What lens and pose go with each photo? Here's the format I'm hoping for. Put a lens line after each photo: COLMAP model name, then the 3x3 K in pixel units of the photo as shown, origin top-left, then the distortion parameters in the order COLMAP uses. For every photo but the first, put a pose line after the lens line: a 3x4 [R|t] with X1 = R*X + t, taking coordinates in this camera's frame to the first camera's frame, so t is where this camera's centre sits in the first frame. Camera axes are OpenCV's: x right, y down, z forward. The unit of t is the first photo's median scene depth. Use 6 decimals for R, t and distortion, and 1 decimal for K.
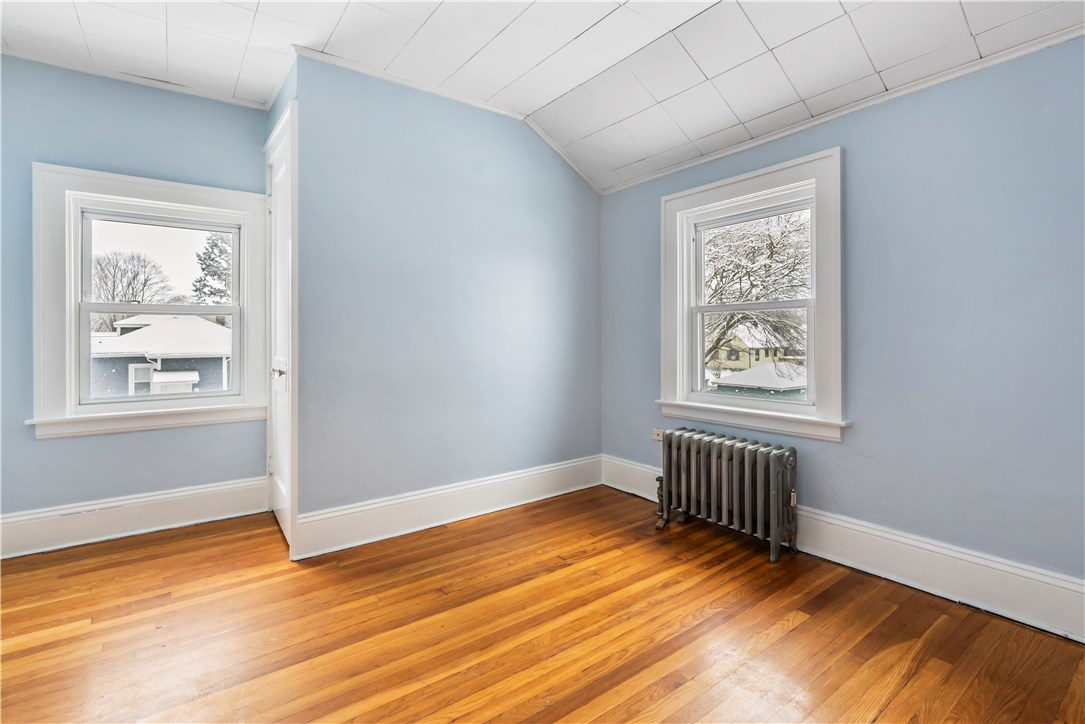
lens RADIAL K [[510.5, 0, 542.1], [0, 510.5, 342.4], [0, 0, 1]] dist [0.000621, 0.000054]
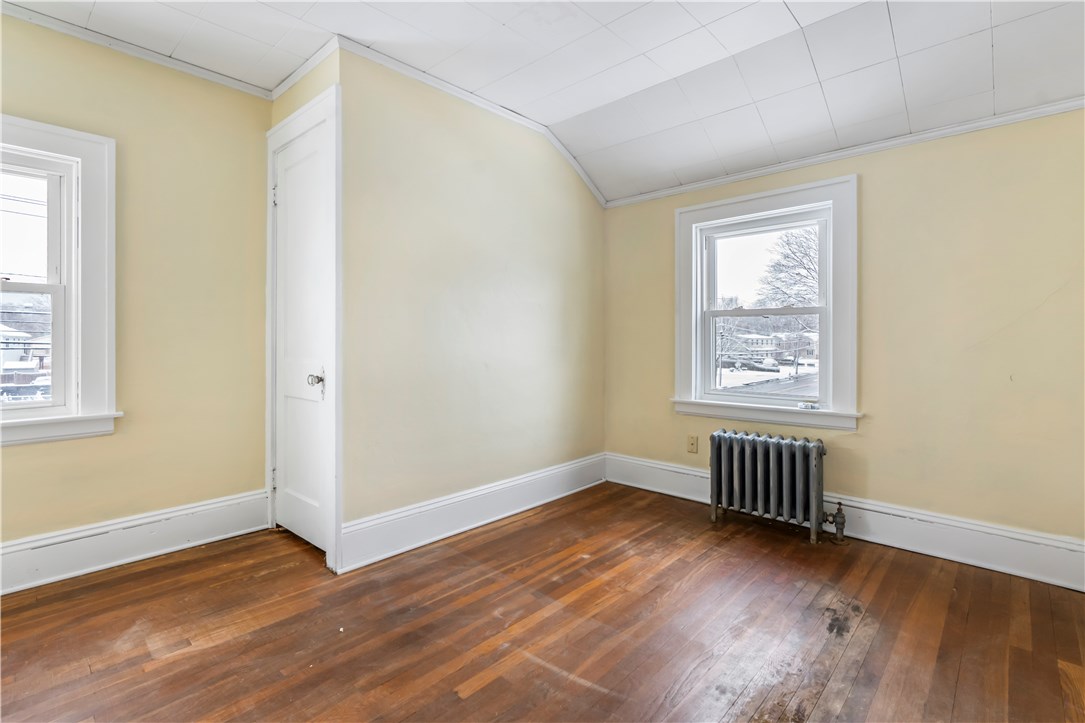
lens RADIAL K [[510.5, 0, 542.1], [0, 510.5, 341.9], [0, 0, 1]] dist [0.000621, 0.000054]
pose [[0.982074, 0.005716, 0.188410, -0.294091], [-0.003206, 0.999902, -0.013624, 0.013134], [-0.188470, 0.012776, 0.981996, 0.005058]]
